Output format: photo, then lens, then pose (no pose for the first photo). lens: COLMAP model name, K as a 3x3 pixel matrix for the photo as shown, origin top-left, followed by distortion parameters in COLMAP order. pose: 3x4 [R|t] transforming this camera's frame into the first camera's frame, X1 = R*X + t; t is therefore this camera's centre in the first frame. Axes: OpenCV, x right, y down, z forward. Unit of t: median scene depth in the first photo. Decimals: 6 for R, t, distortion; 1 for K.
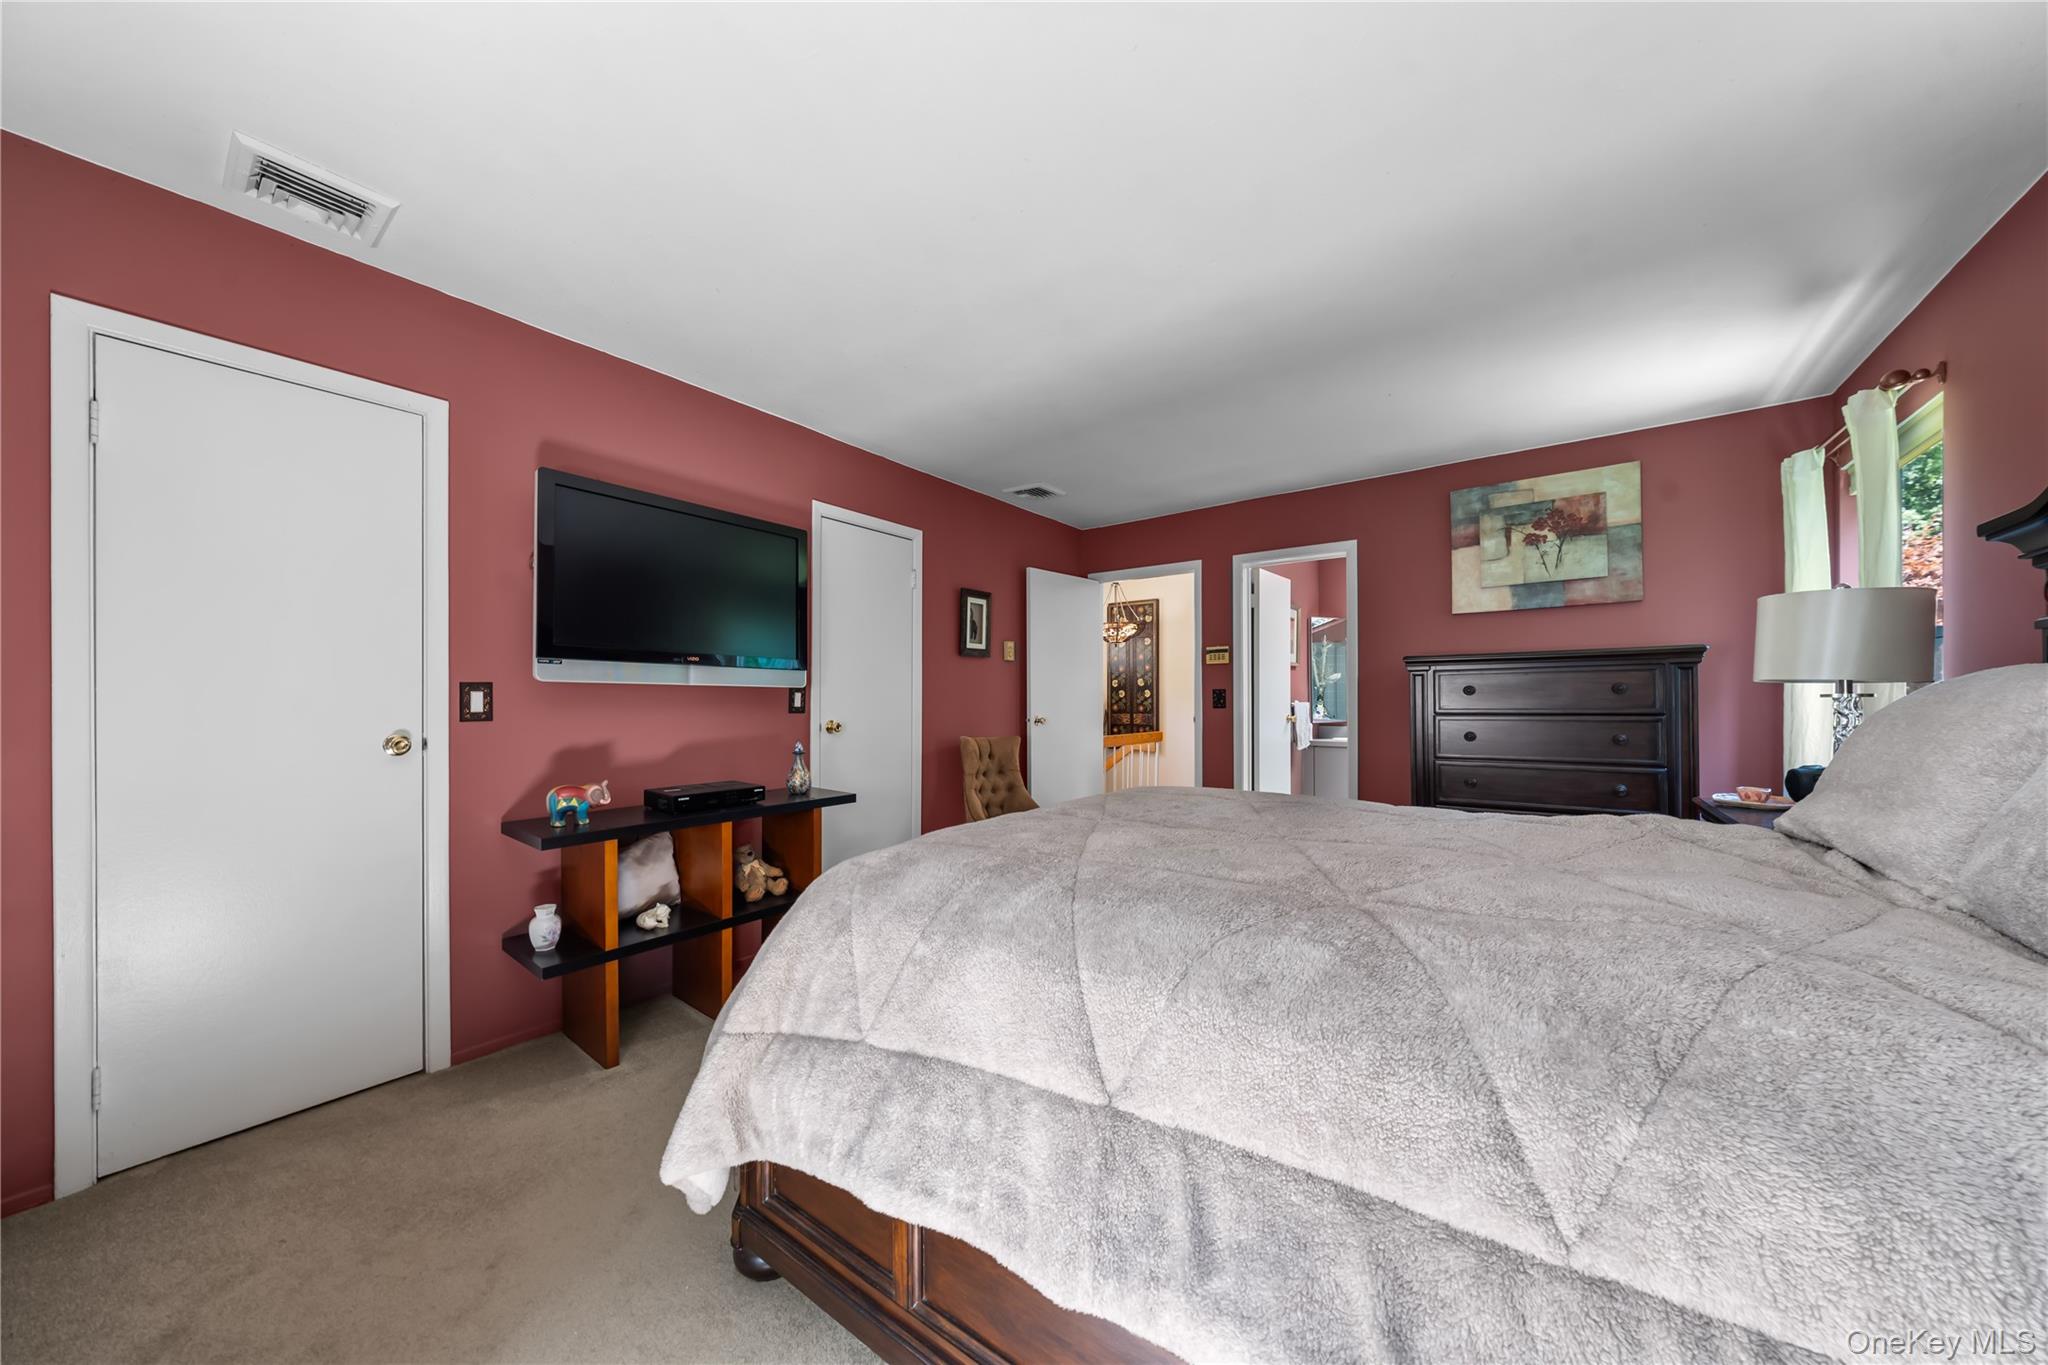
lens RADIAL K [[690.4, 0, 1010.7], [0, 690.4, 705.9], [0, 0, 1]] dist [0.000246, 0.000096]
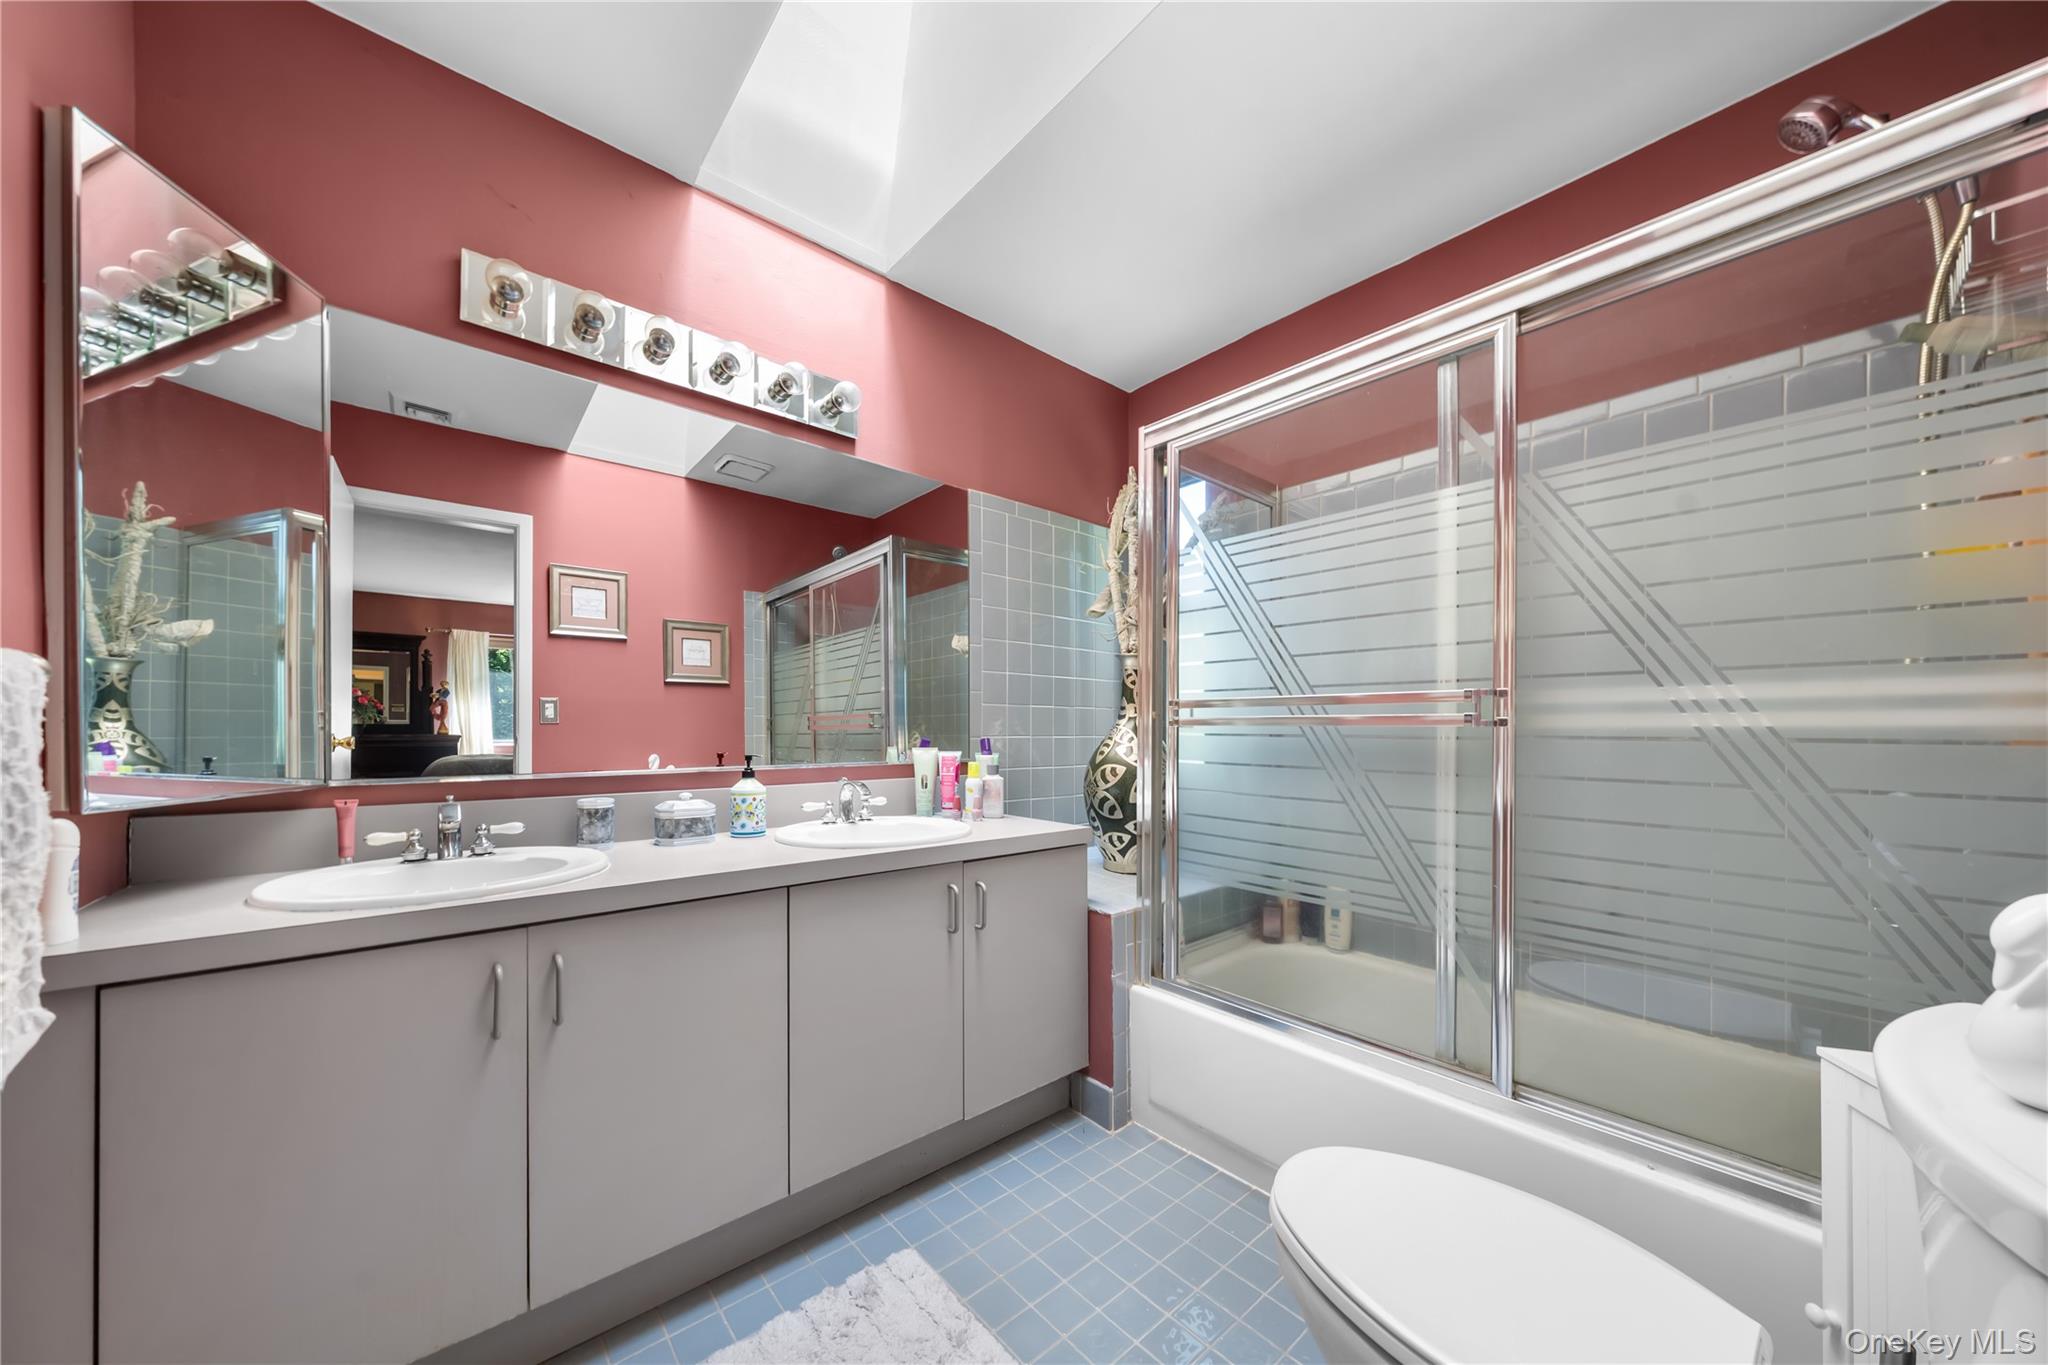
lens RADIAL K [[690.4, 0, 1010.7], [0, 690.4, 705.9], [0, 0, 1]] dist [0.000246, 0.000096]
pose [[0.221764, 0.017421, 0.974945, 0.246555], [0.007709, 0.999778, -0.019618, 0.000947], [-0.975070, 0.011867, 0.221580, 0.562033]]
